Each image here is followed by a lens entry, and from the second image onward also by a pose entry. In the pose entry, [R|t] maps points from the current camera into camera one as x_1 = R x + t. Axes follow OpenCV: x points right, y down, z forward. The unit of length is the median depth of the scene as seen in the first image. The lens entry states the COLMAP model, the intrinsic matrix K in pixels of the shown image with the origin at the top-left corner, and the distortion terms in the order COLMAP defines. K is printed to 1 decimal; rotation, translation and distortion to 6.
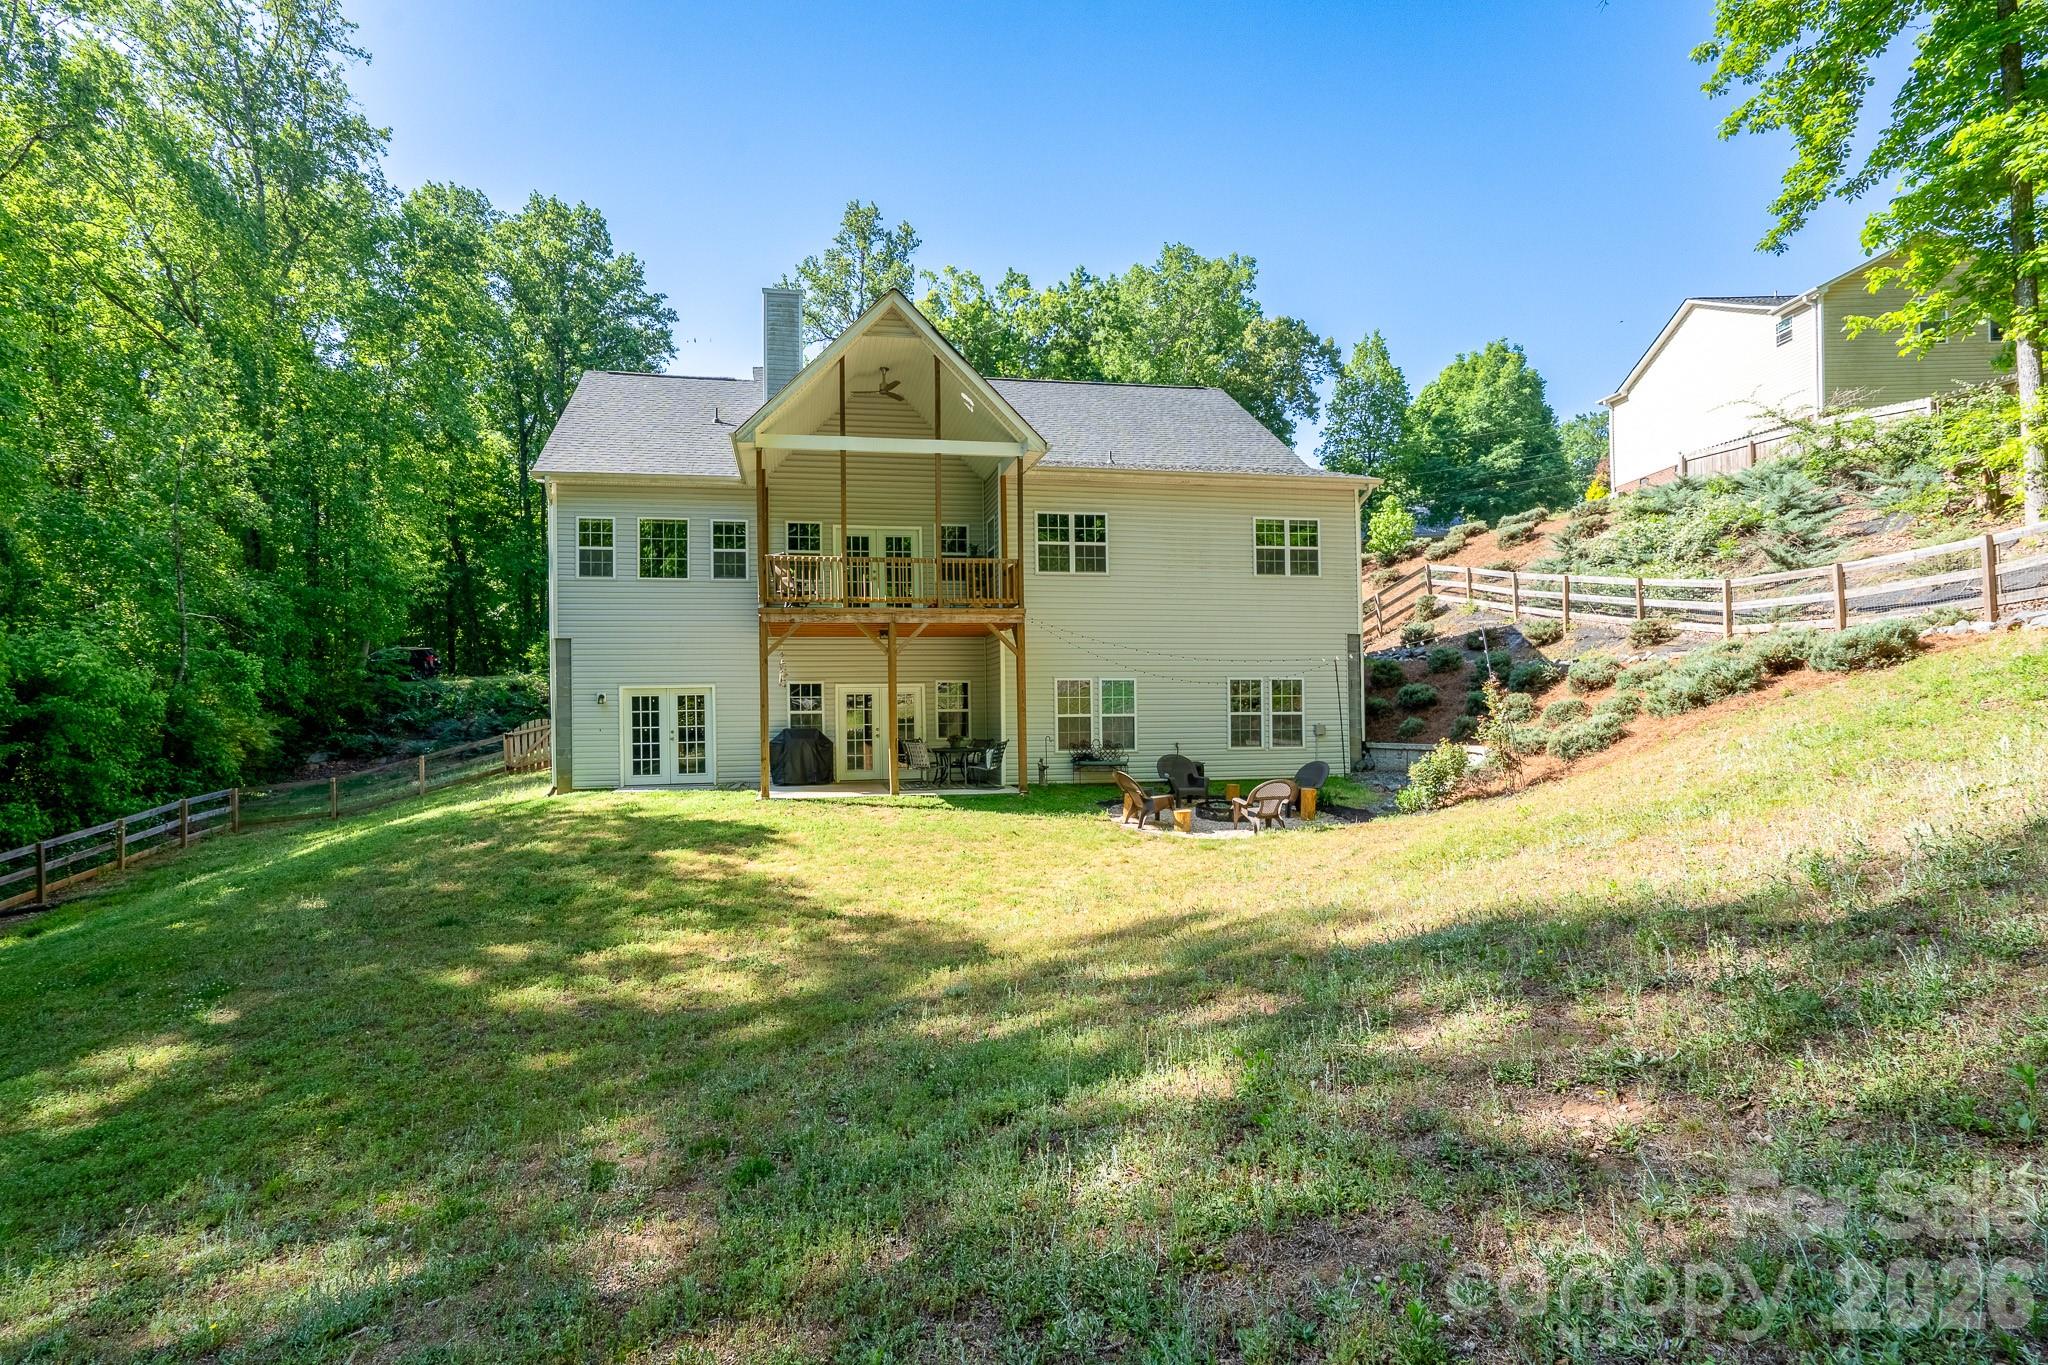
lens RADIAL K [[936.3, 0, 1025.5], [0, 936.3, 679.3], [0, 0, 1]] dist [-0.002709, 0.001934]
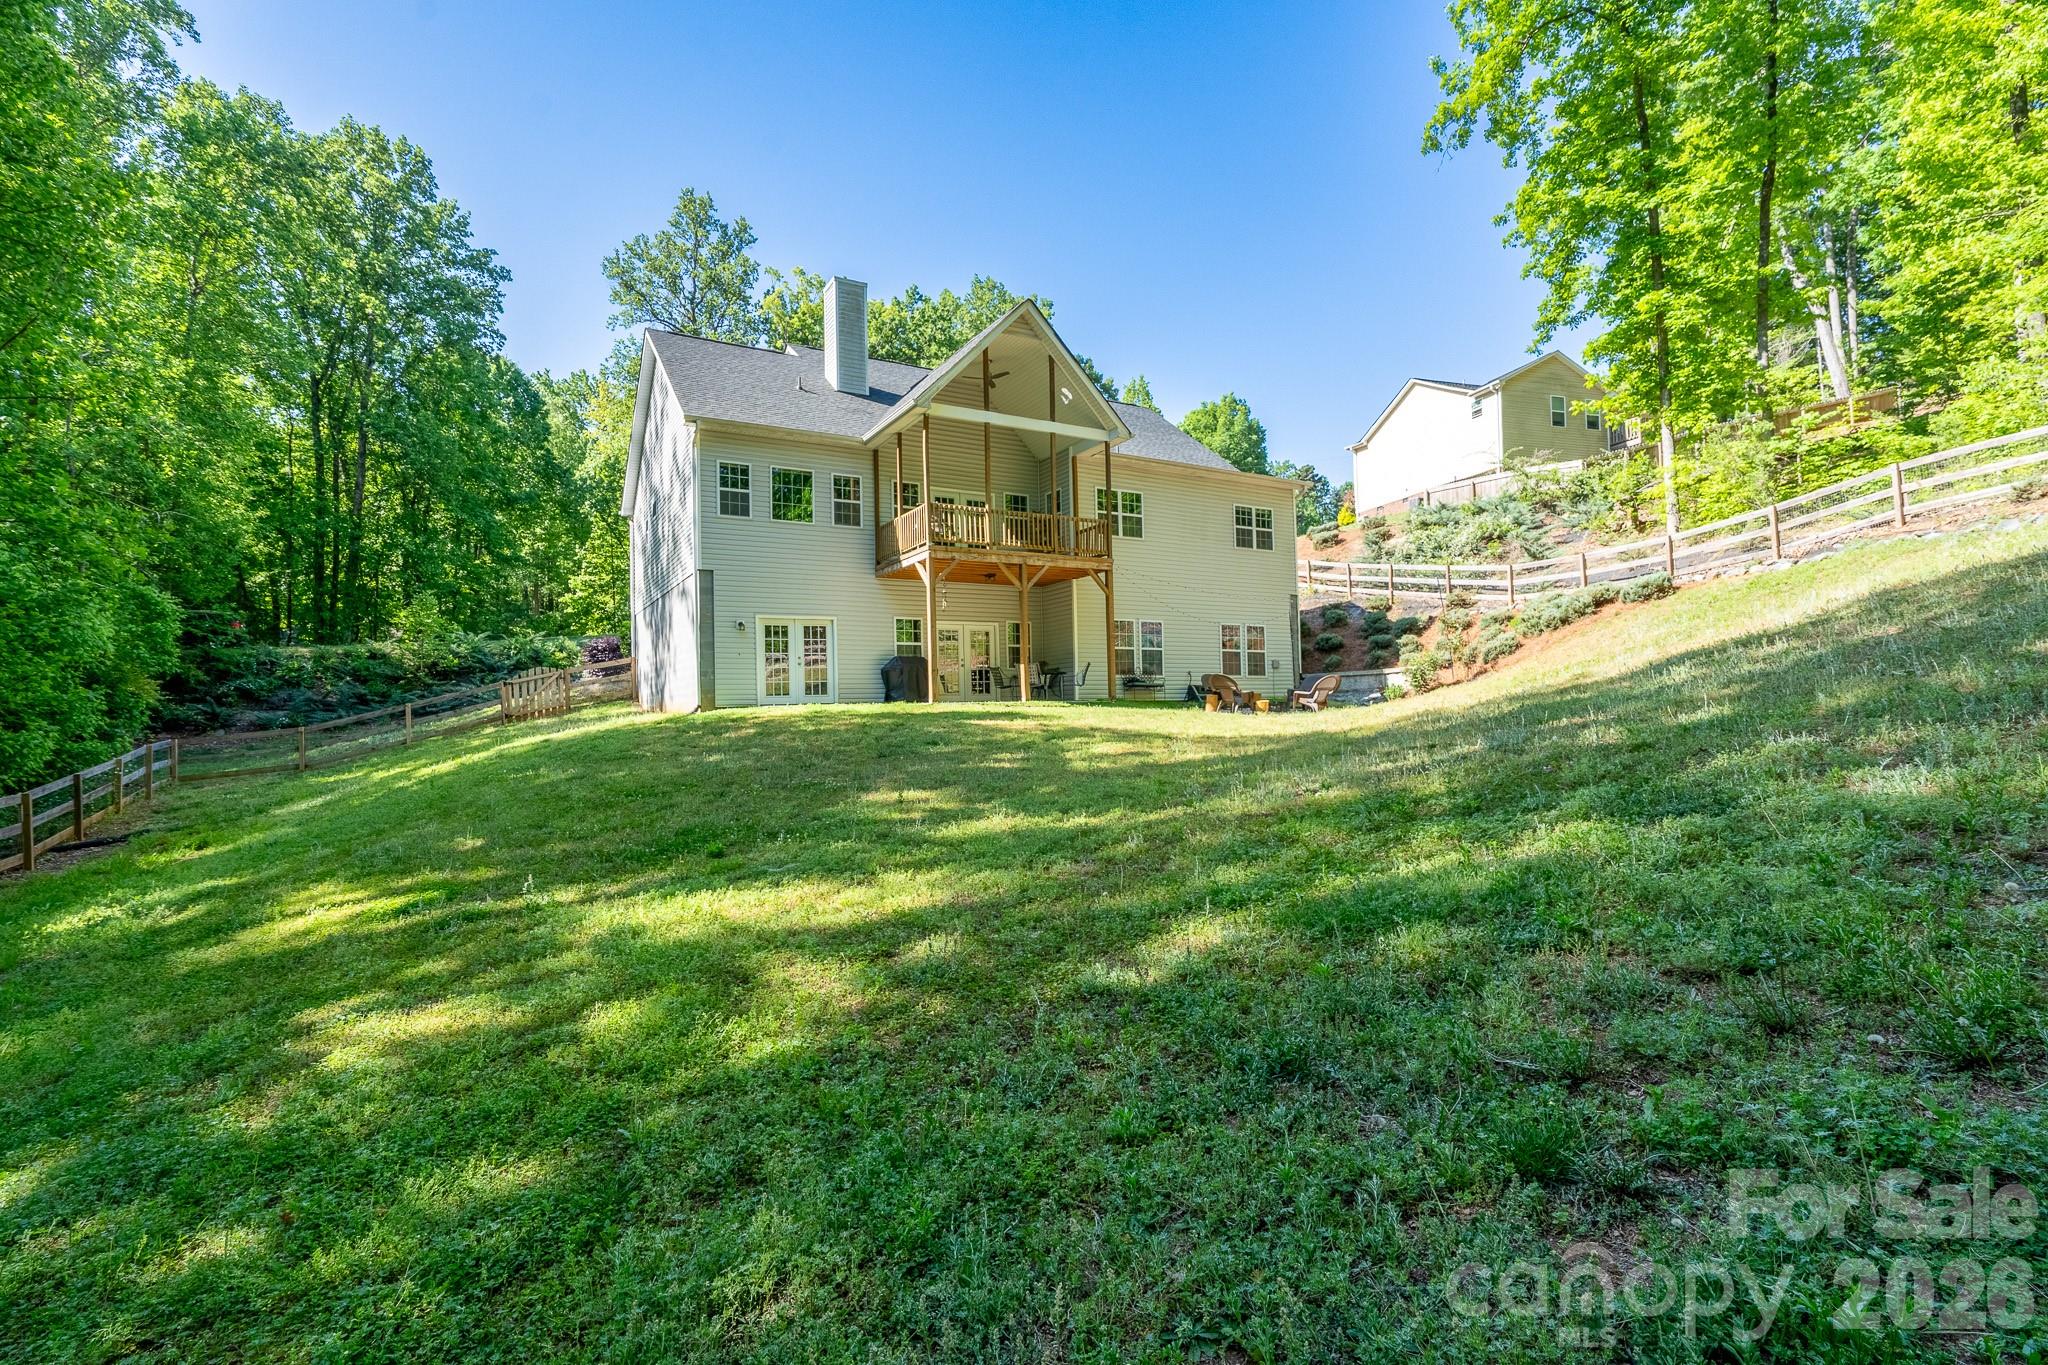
lens RADIAL K [[936.3, 0, 1020.5], [0, 936.3, 684.9], [0, 0, 1]] dist [-0.002709, 0.001934]
pose [[0.939419, 0.001255, 0.342769, -0.497576], [0.004529, 0.999861, -0.016072, 0.104725], [-0.342741, 0.016651, 0.939282, -0.145074]]
